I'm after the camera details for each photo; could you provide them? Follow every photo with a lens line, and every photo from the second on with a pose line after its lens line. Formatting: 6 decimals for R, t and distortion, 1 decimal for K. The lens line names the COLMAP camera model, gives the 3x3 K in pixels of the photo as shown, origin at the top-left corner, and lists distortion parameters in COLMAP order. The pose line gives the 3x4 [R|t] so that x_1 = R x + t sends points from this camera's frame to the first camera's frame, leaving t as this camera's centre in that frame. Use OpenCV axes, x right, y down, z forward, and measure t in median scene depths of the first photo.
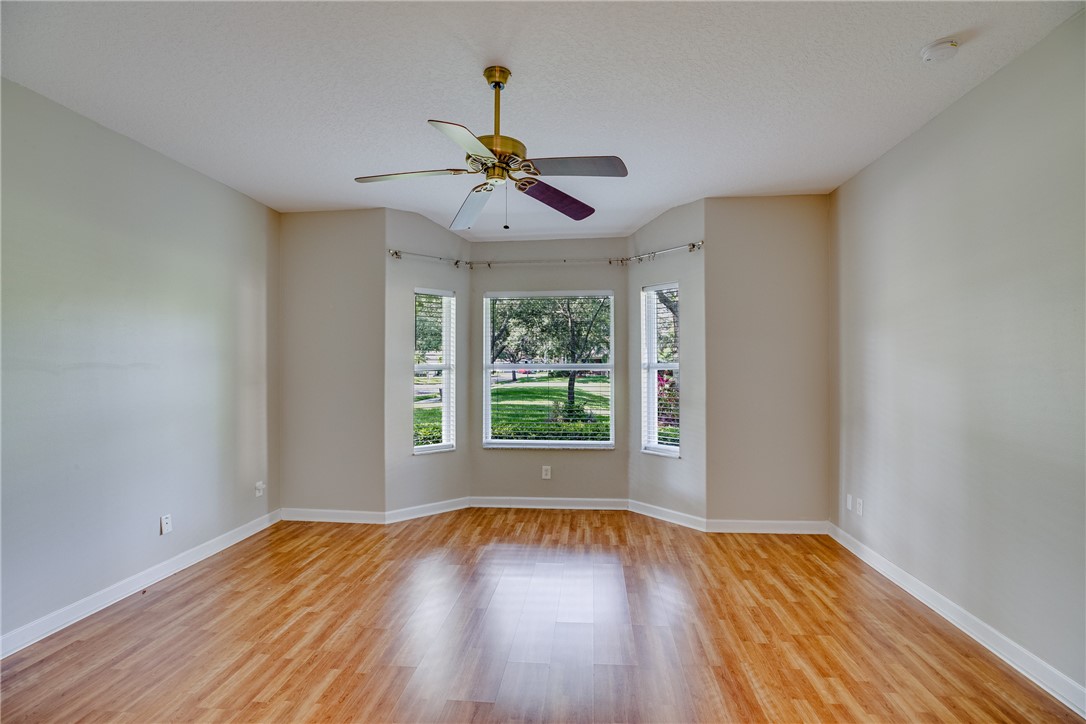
lens RADIAL K [[499.5, 0, 547.1], [0, 499.5, 362.7], [0, 0, 1]] dist [-0.044505, 0.013677]
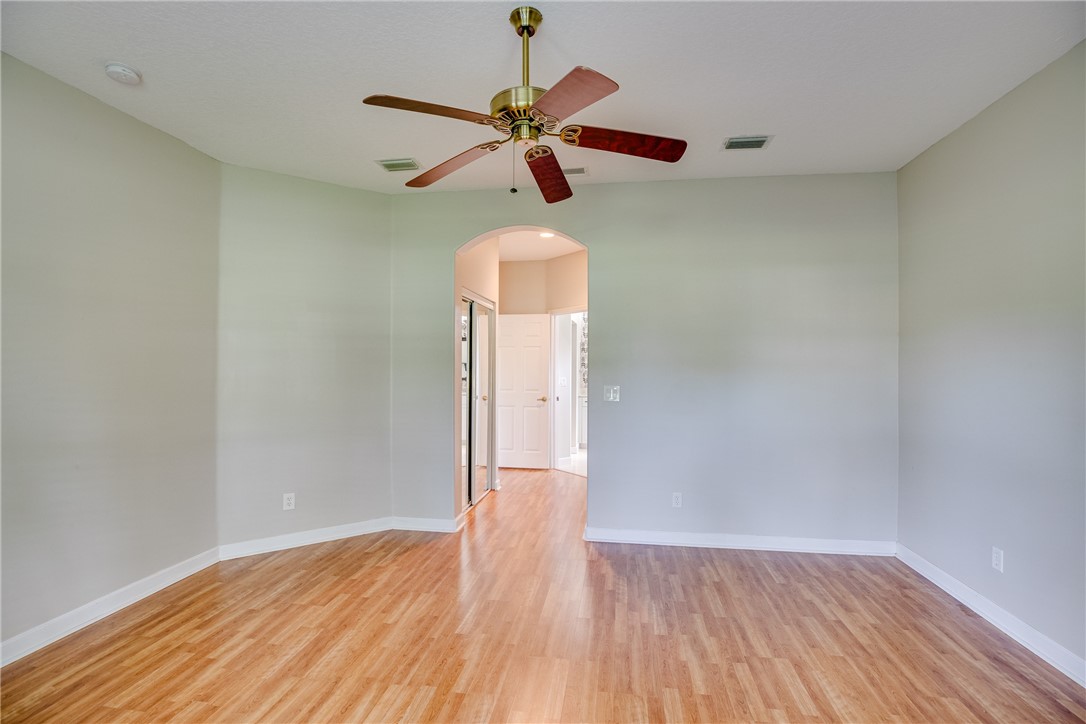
lens RADIAL K [[499.5, 0, 548.7], [0, 499.5, 361.8], [0, 0, 1]] dist [-0.044505, 0.013677]
pose [[-0.998746, 0.000549, 0.050051, -0.103706], [-0.000062, 0.999925, -0.012210, 0.010222], [-0.050054, -0.012198, -0.998672, 1.045621]]
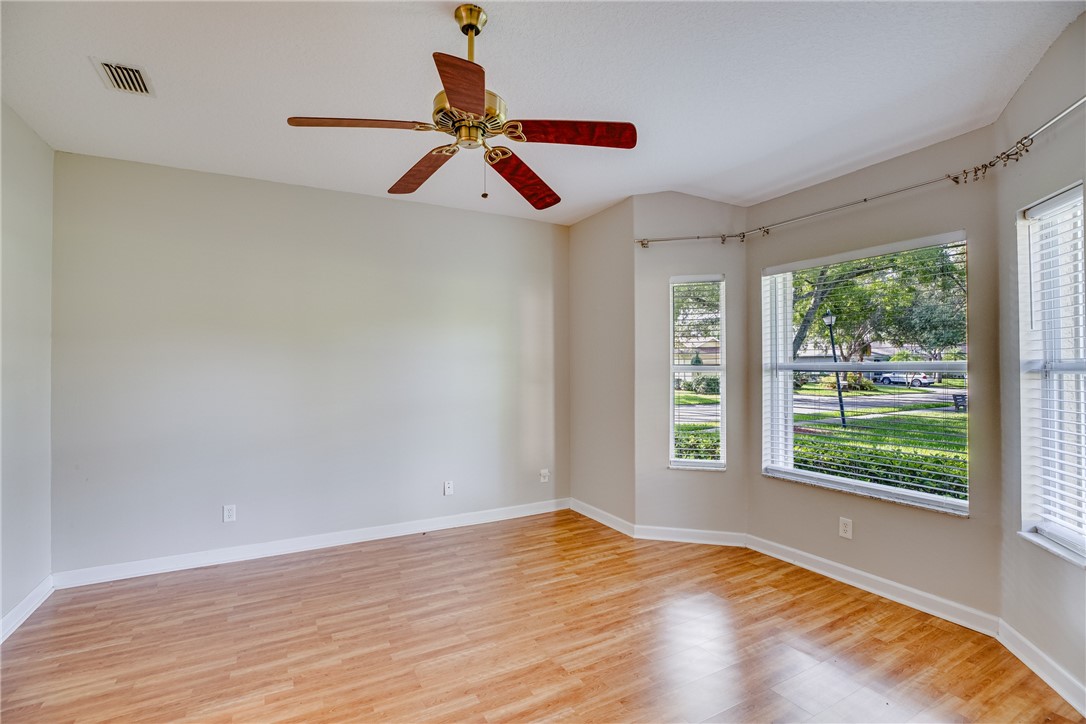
lens RADIAL K [[499.5, 0, 544.2], [0, 499.5, 364.1], [0, 0, 1]] dist [-0.044505, 0.013677]
pose [[0.564200, -0.004310, -0.825627, 0.366605], [0.007146, 0.999974, -0.000336, 0.000889], [0.825607, -0.005711, 0.564217, 0.361543]]
